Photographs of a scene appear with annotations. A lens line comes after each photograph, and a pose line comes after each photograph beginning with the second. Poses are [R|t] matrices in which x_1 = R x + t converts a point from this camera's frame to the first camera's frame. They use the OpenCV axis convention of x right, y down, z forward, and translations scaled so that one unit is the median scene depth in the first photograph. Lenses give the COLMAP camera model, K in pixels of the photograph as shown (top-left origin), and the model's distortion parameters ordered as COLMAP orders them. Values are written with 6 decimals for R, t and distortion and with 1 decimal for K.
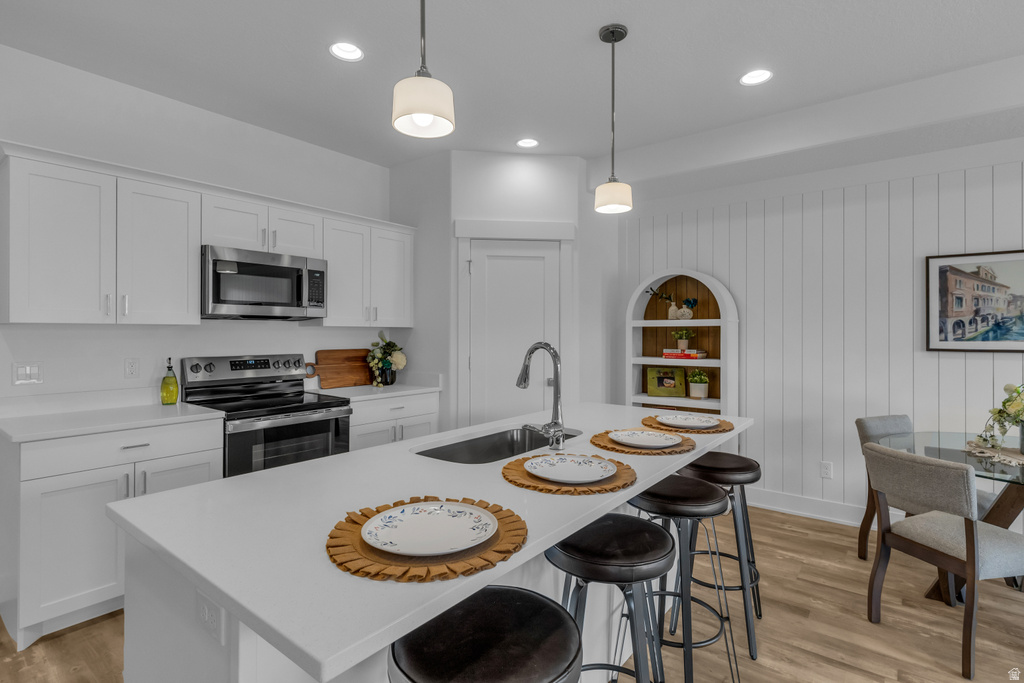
lens RADIAL K [[499.0, 0, 518.7], [0, 499.0, 330.5], [0, 0, 1]] dist [0.006048, -0.000132]
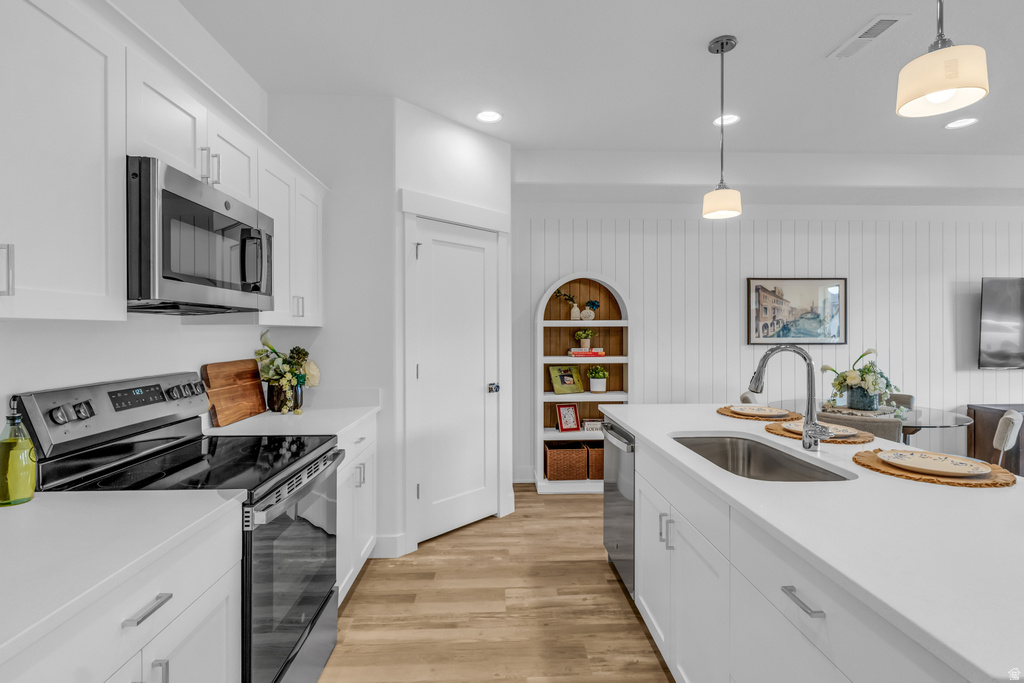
lens RADIAL K [[499.0, 0, 517.5], [0, 499.0, 332.7], [0, 0, 1]] dist [0.006048, -0.000132]
pose [[0.764334, -0.004494, 0.644805, -0.517133], [-0.000017, 0.999976, 0.006989, -0.002792], [-0.644820, -0.005353, 0.764315, 0.302679]]
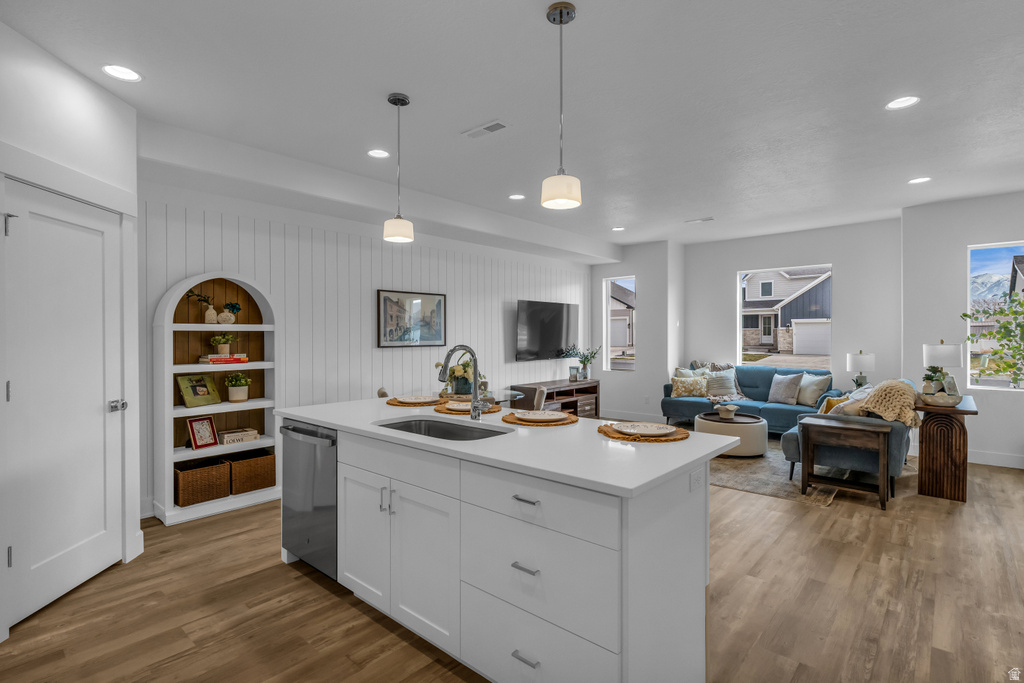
lens RADIAL K [[499.0, 0, 517.0], [0, 499.0, 338.6], [0, 0, 1]] dist [0.006048, -0.000132]
pose [[0.063487, -0.007954, 0.997951, -0.675579], [-0.002044, 0.999965, 0.008100, -0.002429], [-0.997981, -0.002554, 0.063468, 0.395270]]
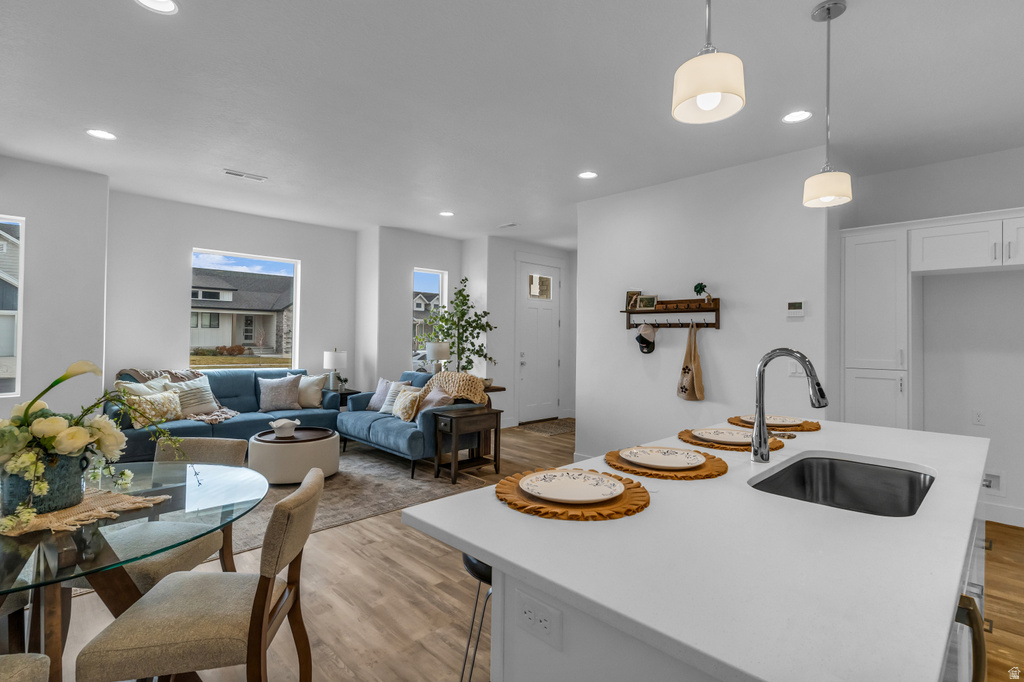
lens RADIAL K [[499.0, 0, 506.5], [0, 499.0, 333.8], [0, 0, 1]] dist [0.006048, -0.000132]
pose [[-0.987504, -0.010244, 0.157262, 0.200785], [-0.012771, 0.999805, -0.015070, 0.017060], [-0.157077, -0.016890, -0.987442, 0.964325]]
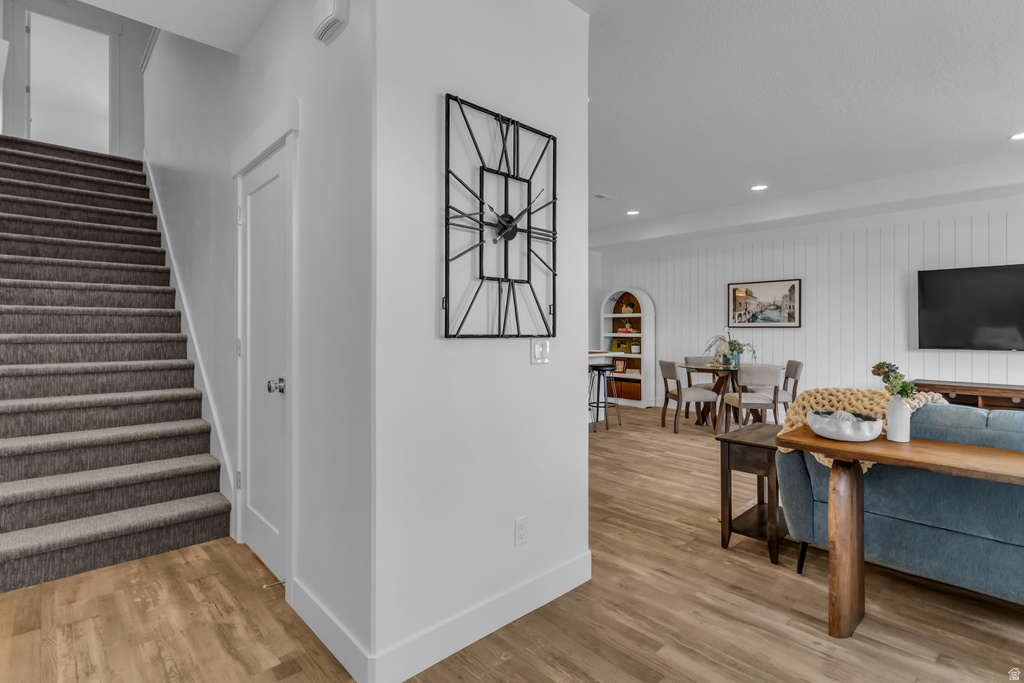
lens RADIAL K [[499.0, 0, 510.7], [0, 499.0, 330.5], [0, 0, 1]] dist [0.006048, -0.000132]
pose [[0.984270, 0.002850, -0.176647, 0.241920], [-0.001459, 0.999967, 0.008007, 0.032765], [0.176664, -0.007624, 0.984242, -1.110839]]
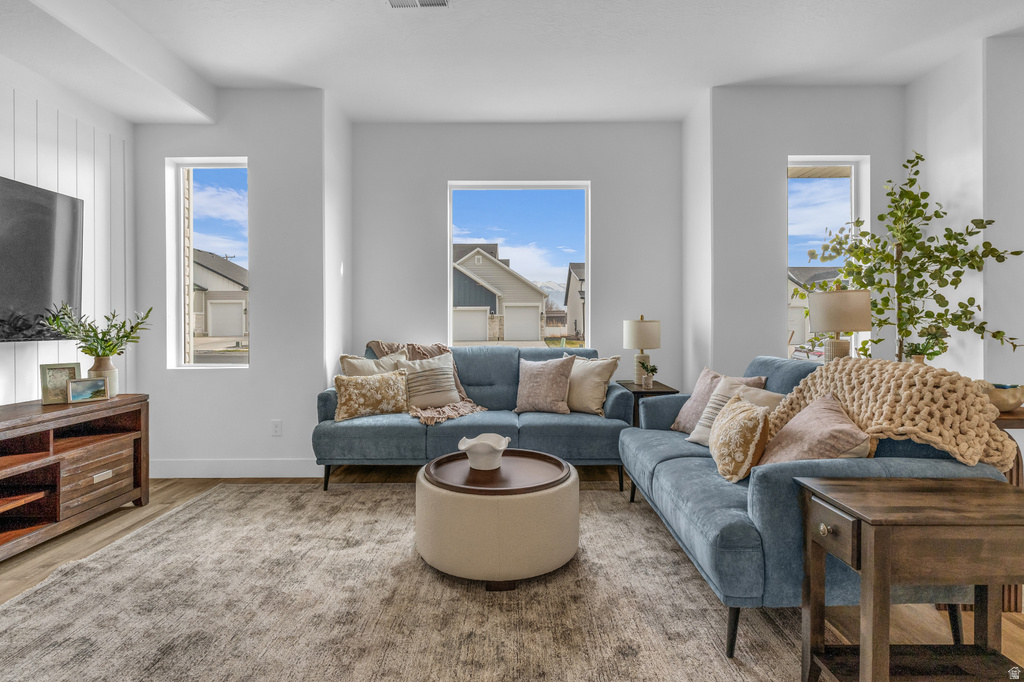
lens RADIAL K [[499.0, 0, 509.1], [0, 499.0, 323.2], [0, 0, 1]] dist [0.006048, -0.000132]
pose [[-0.598270, 0.003202, 0.801288, 0.382294], [-0.000664, 0.999990, -0.004491, 0.070119], [-0.801294, -0.003219, -0.598262, 0.205970]]
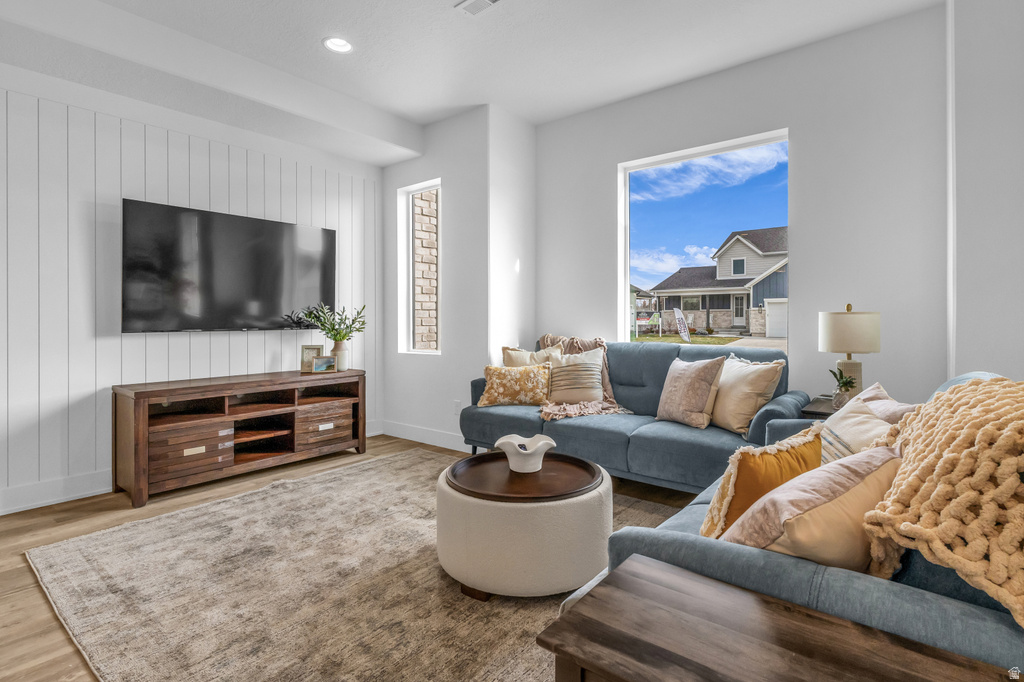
lens RADIAL K [[499.0, 0, 528.7], [0, 499.0, 323.5], [0, 0, 1]] dist [0.006048, -0.000132]
pose [[0.014184, -0.005530, 0.999884, 0.311083], [-0.003121, 0.999980, 0.005574, 0.073209], [-0.999895, -0.003199, 0.014167, -0.177482]]
